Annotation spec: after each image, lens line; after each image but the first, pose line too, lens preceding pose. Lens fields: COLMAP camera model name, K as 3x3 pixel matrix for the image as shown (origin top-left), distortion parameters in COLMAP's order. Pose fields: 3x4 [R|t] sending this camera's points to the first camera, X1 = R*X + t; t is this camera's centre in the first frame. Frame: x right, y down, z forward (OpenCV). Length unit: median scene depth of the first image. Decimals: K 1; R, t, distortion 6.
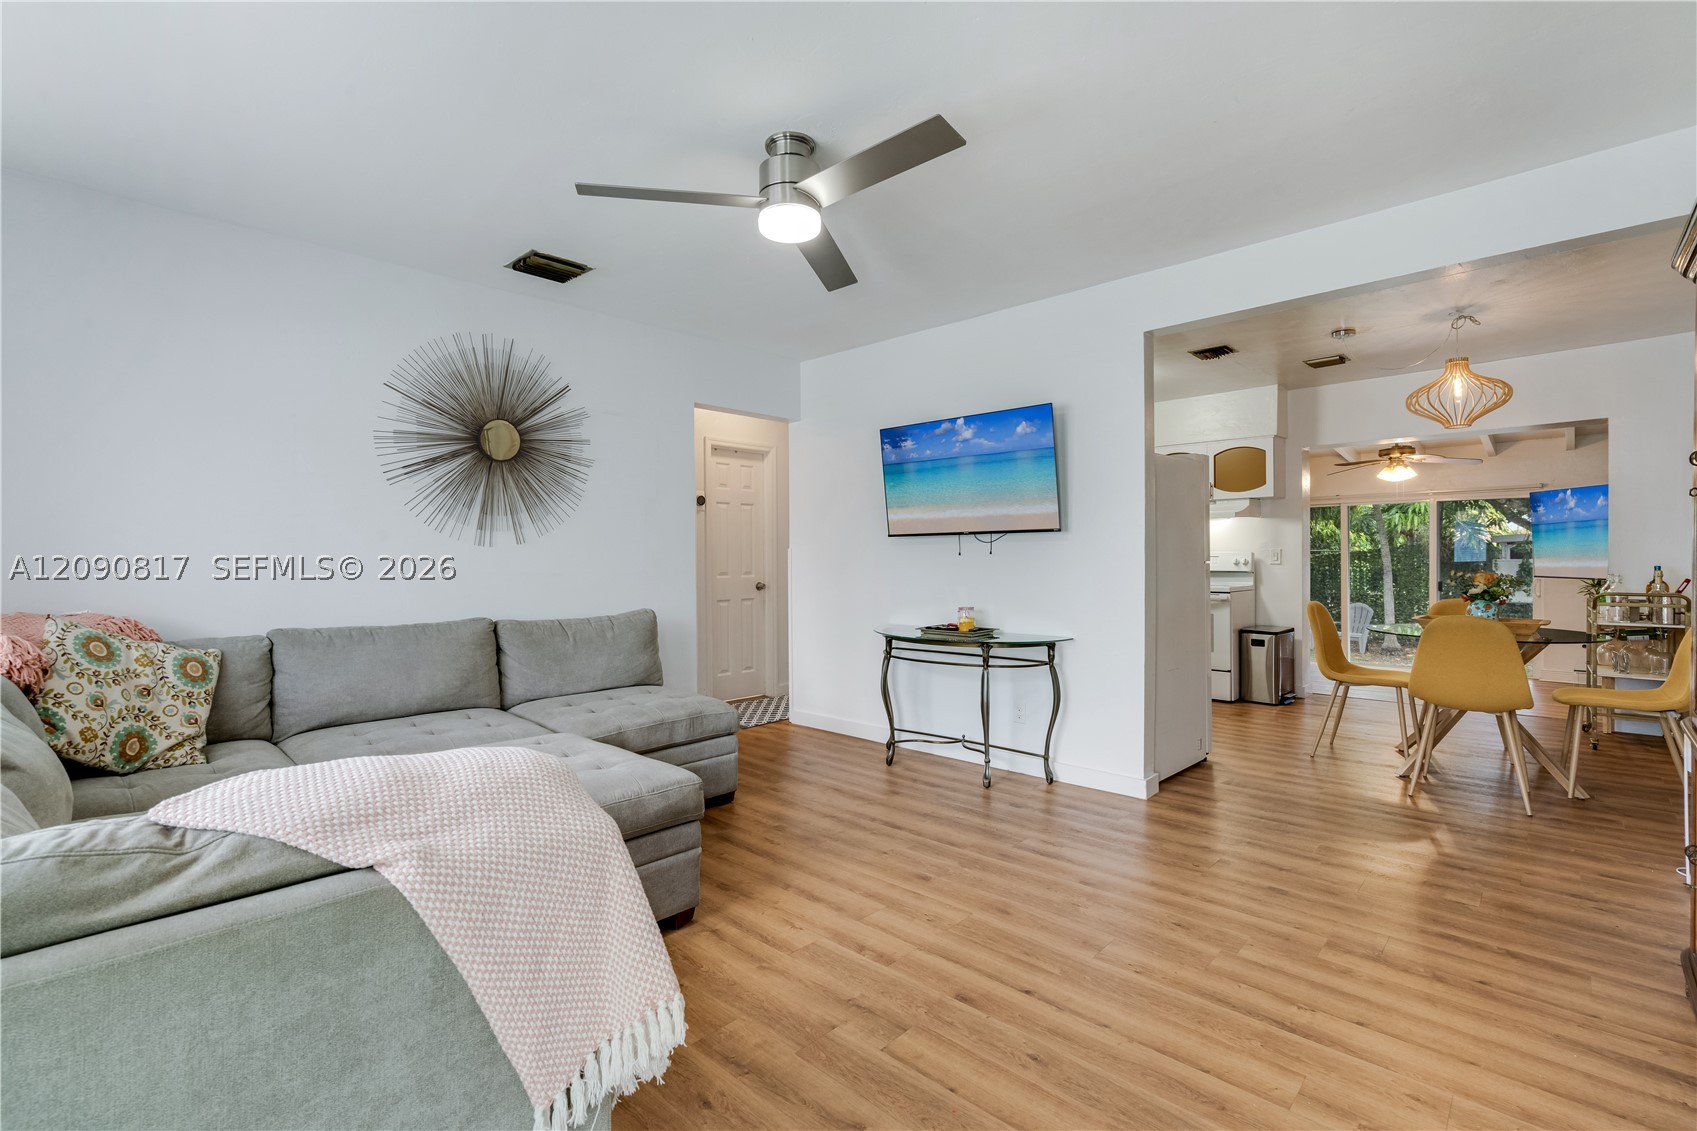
lens RADIAL K [[775.1, 0, 838.4], [0, 775.1, 559.8], [0, 0, 1]] dist [-0.000766, 0.000288]
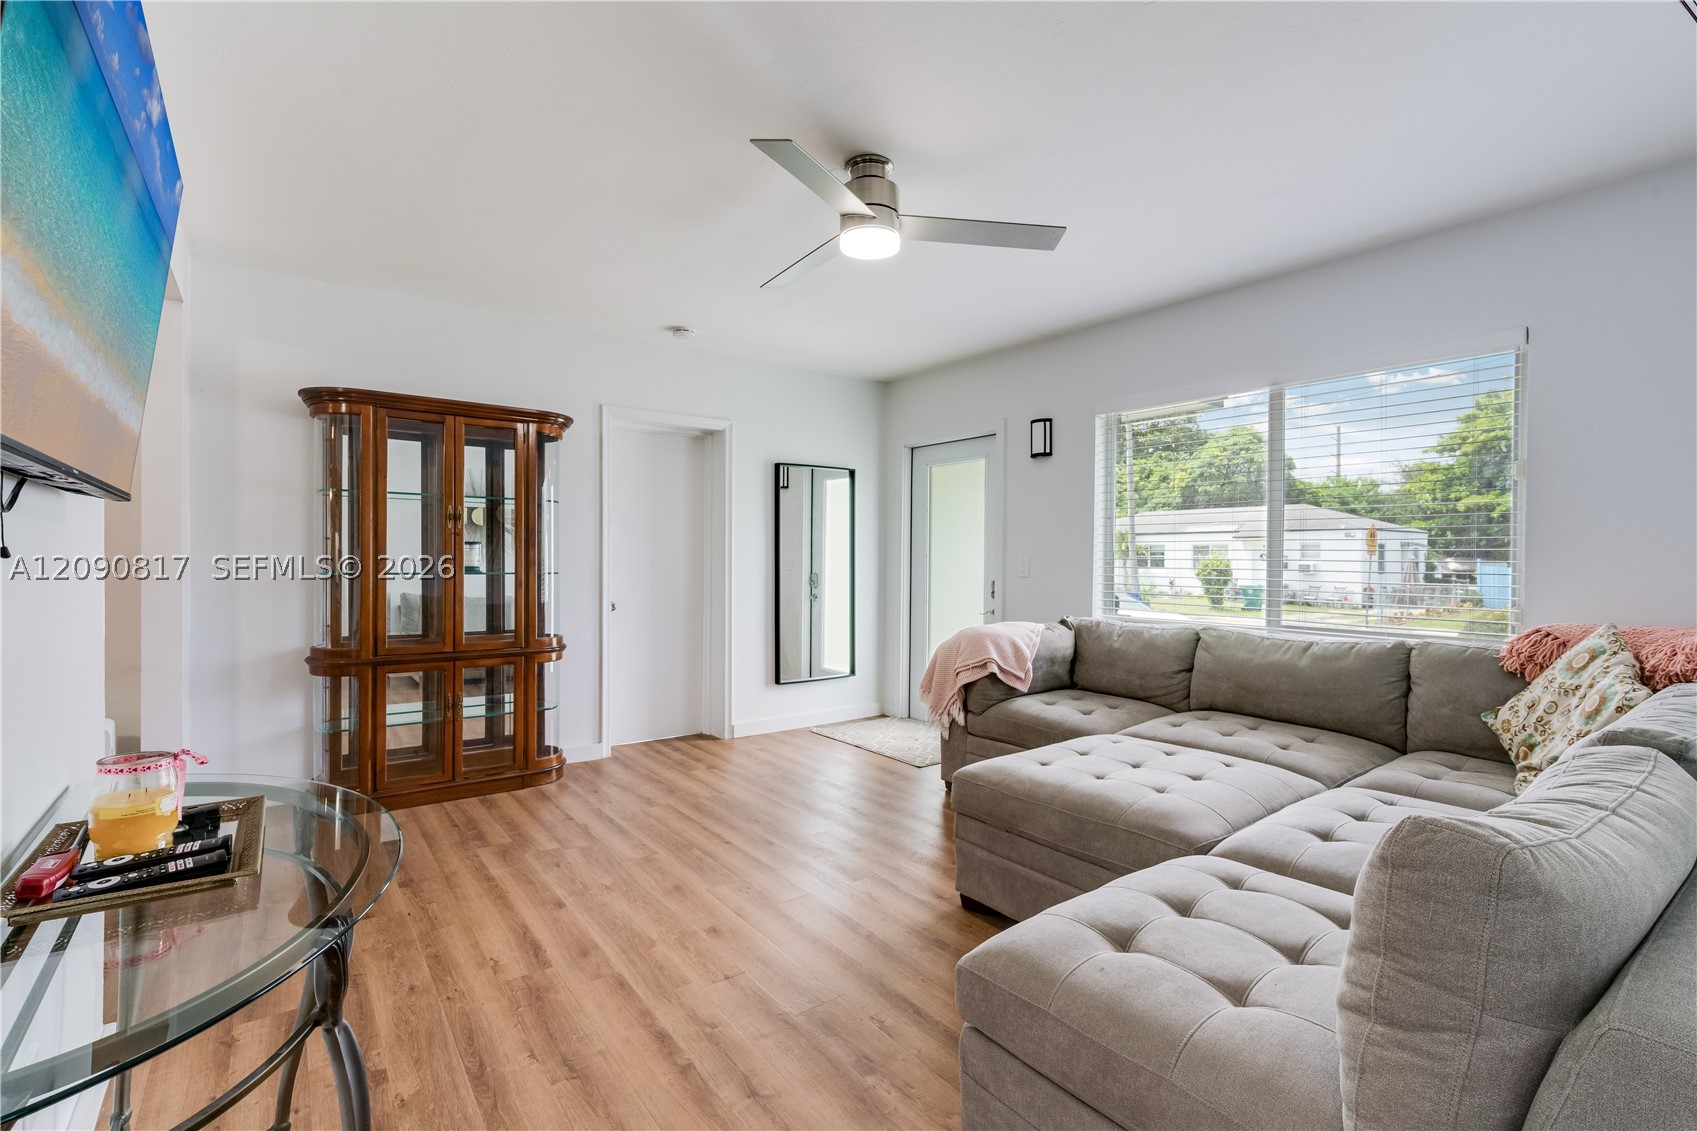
lens RADIAL K [[775.1, 0, 838.4], [0, 775.1, 559.8], [0, 0, 1]] dist [-0.000766, 0.000288]
pose [[-0.985497, 0.000745, 0.169693, -0.178449], [0.000630, 1.000000, -0.000728, -0.009051], [-0.169693, -0.000610, -0.985497, 1.837754]]
